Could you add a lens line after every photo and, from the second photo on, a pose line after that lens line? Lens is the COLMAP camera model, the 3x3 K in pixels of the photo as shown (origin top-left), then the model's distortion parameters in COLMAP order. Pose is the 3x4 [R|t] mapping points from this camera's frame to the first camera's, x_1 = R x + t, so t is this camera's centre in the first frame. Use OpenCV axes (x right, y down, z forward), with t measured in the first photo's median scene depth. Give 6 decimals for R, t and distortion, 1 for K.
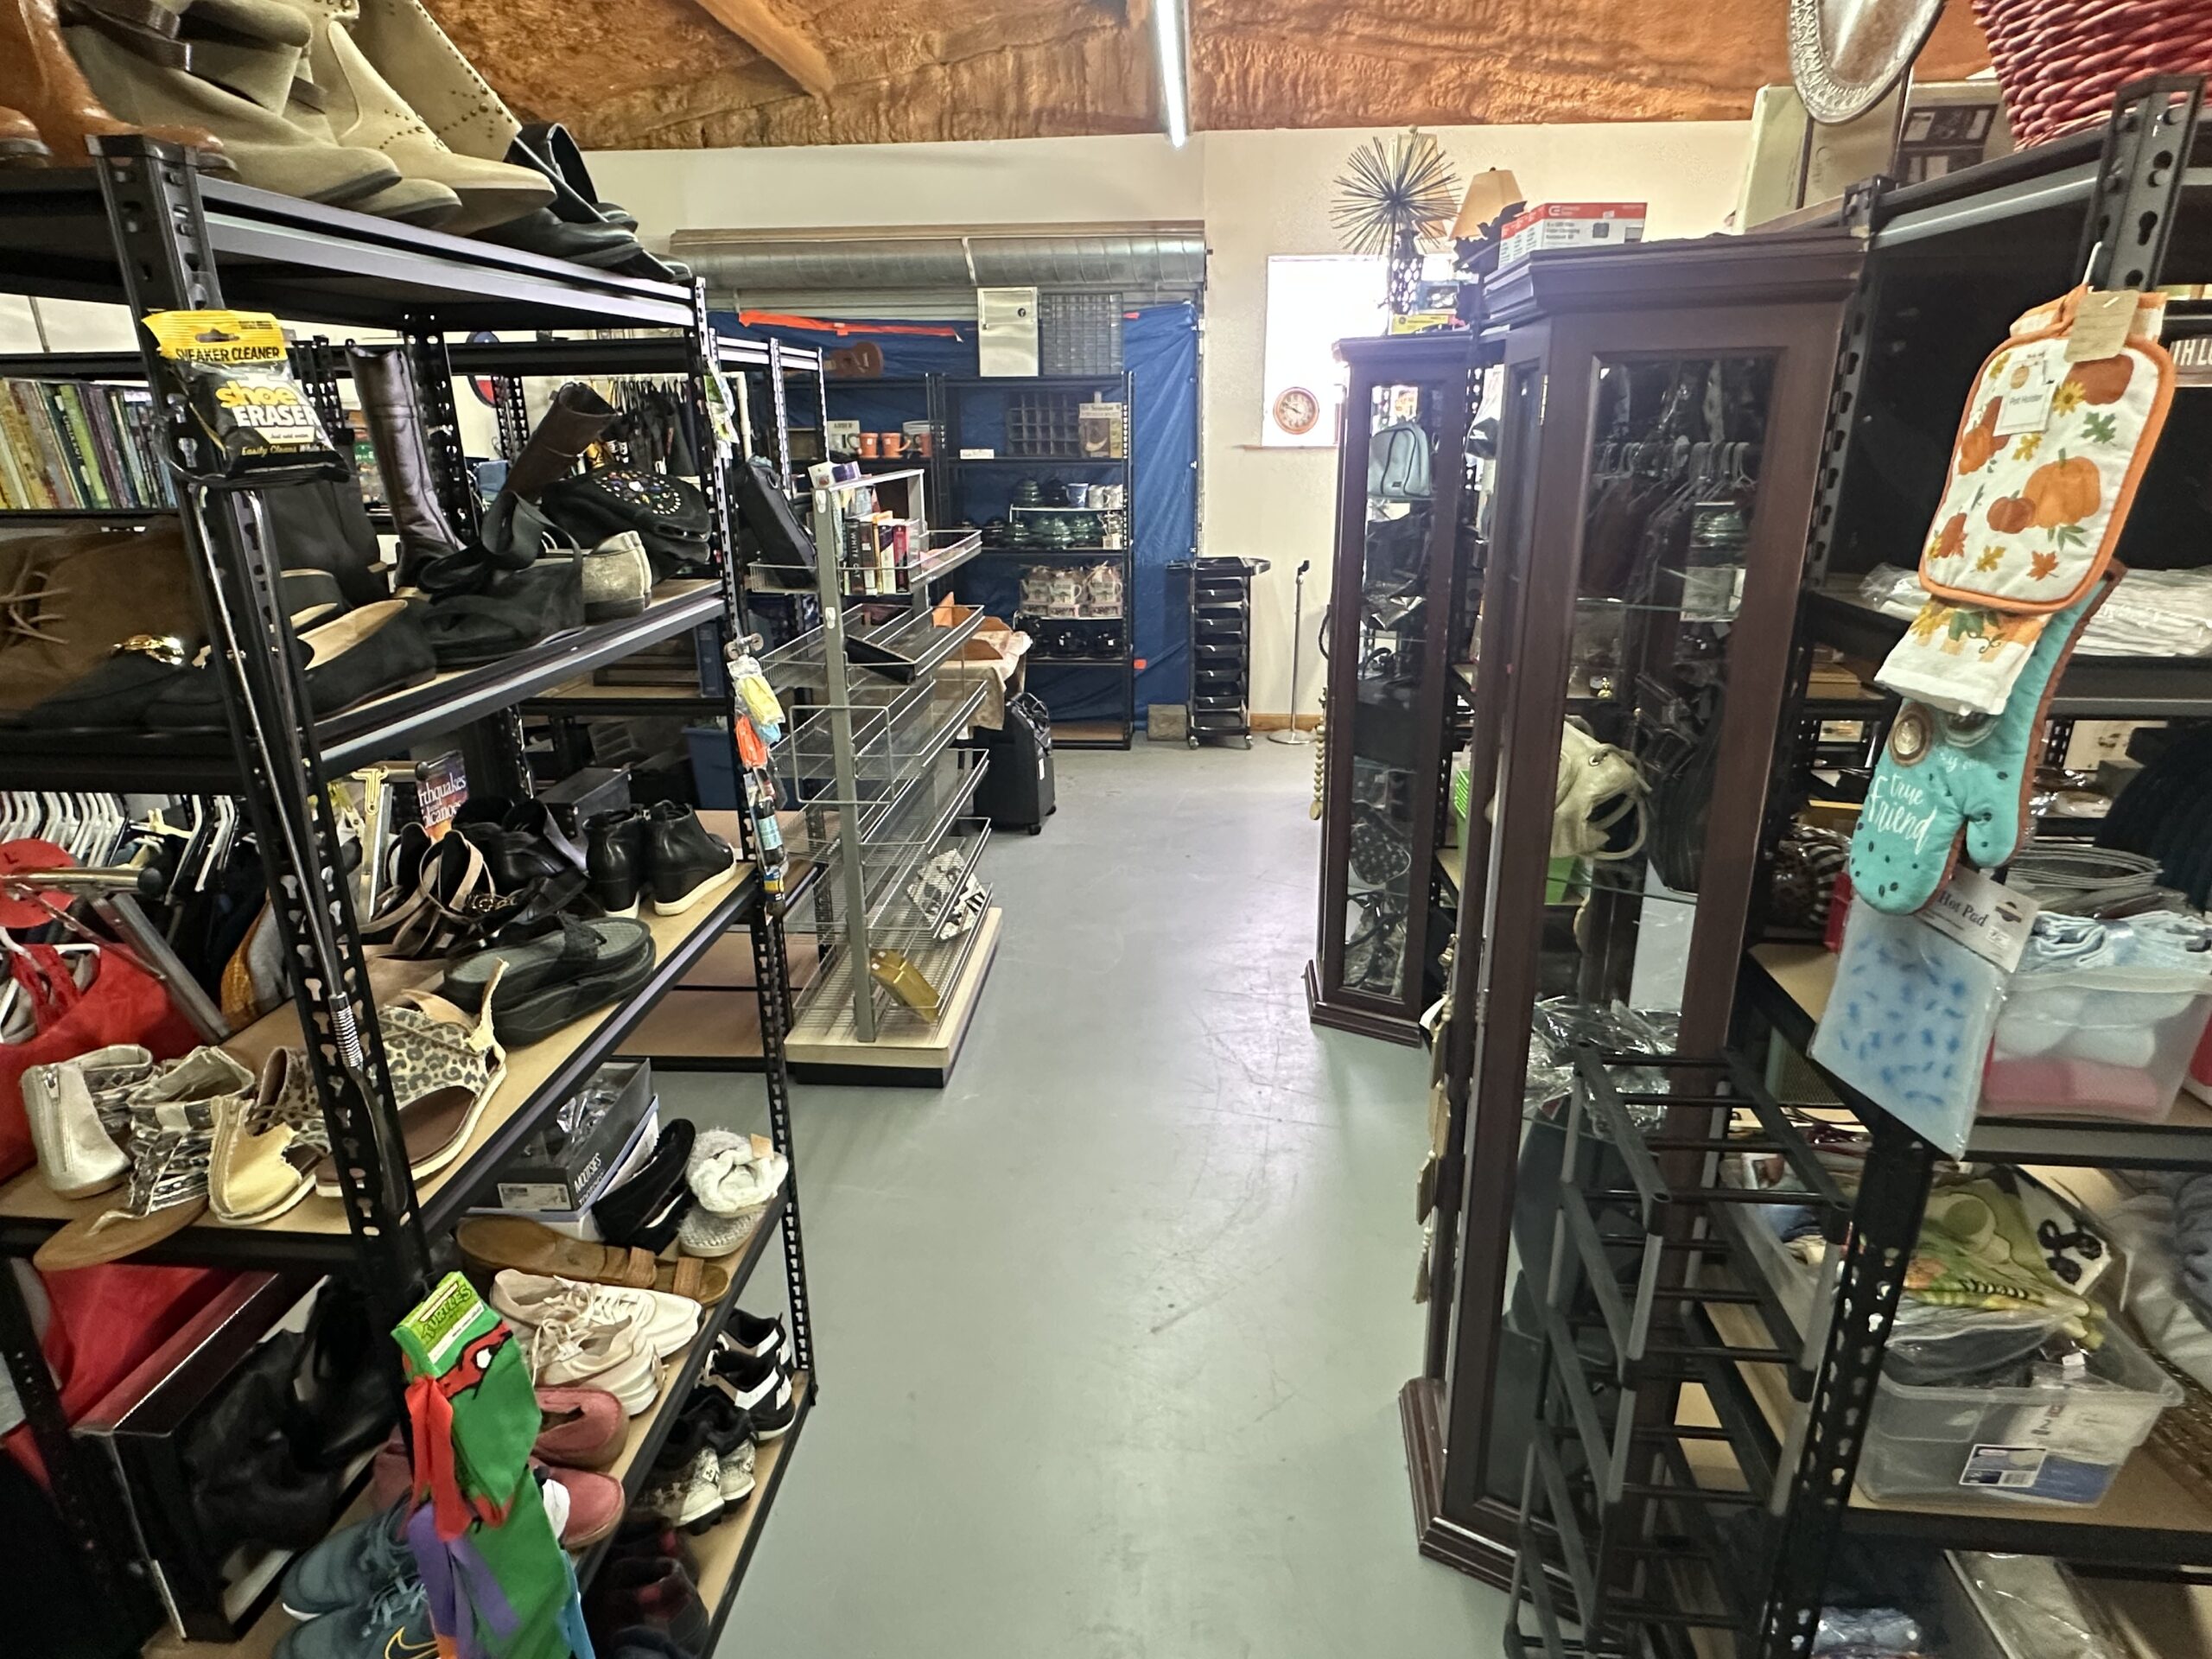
lens RADIAL K [[1231.5, 0, 1108.8], [0, 1231.5, 831.9], [0, 0, 1]] dist [-0.004212, -0.001470]
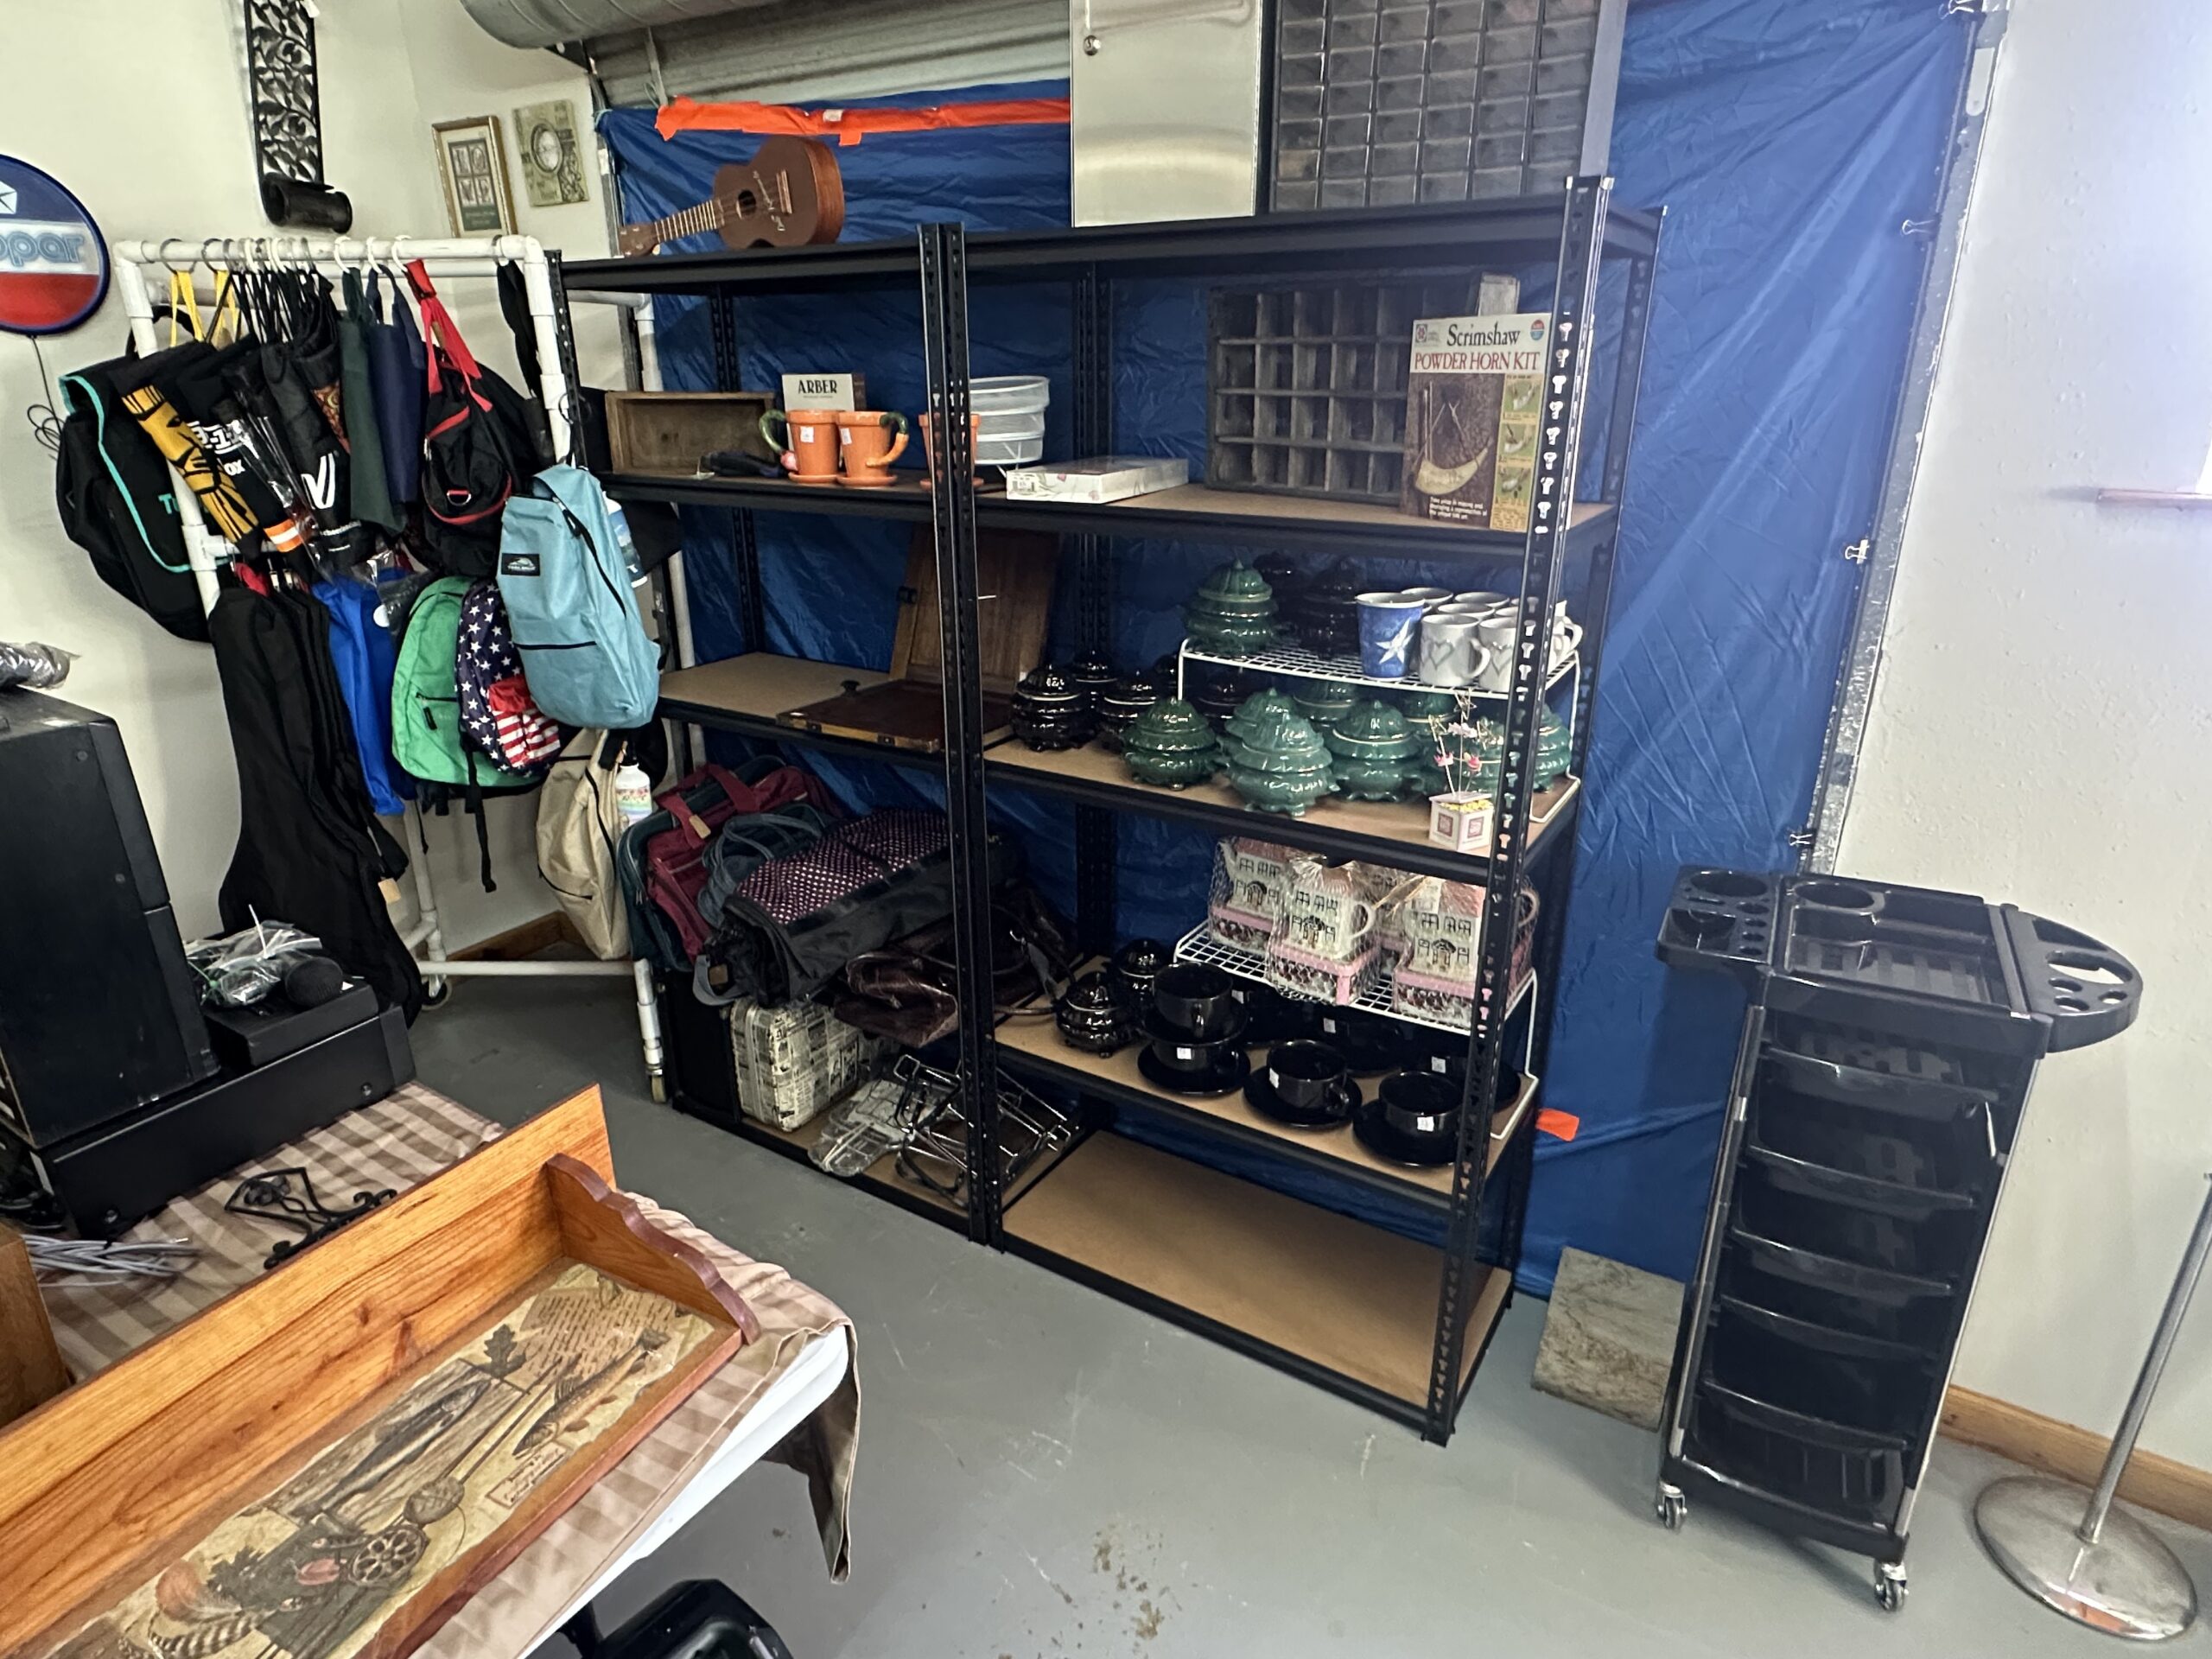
lens RADIAL K [[1231.5, 0, 1100.1], [0, 1231.5, 830.7], [0, 0, 1]] dist [-0.004212, -0.001470]
pose [[0.885217, 0.167391, -0.434017, 0.050881], [-0.150006, 0.985890, 0.074285, -0.238569], [0.440328, -0.000653, 0.897837, 0.702545]]
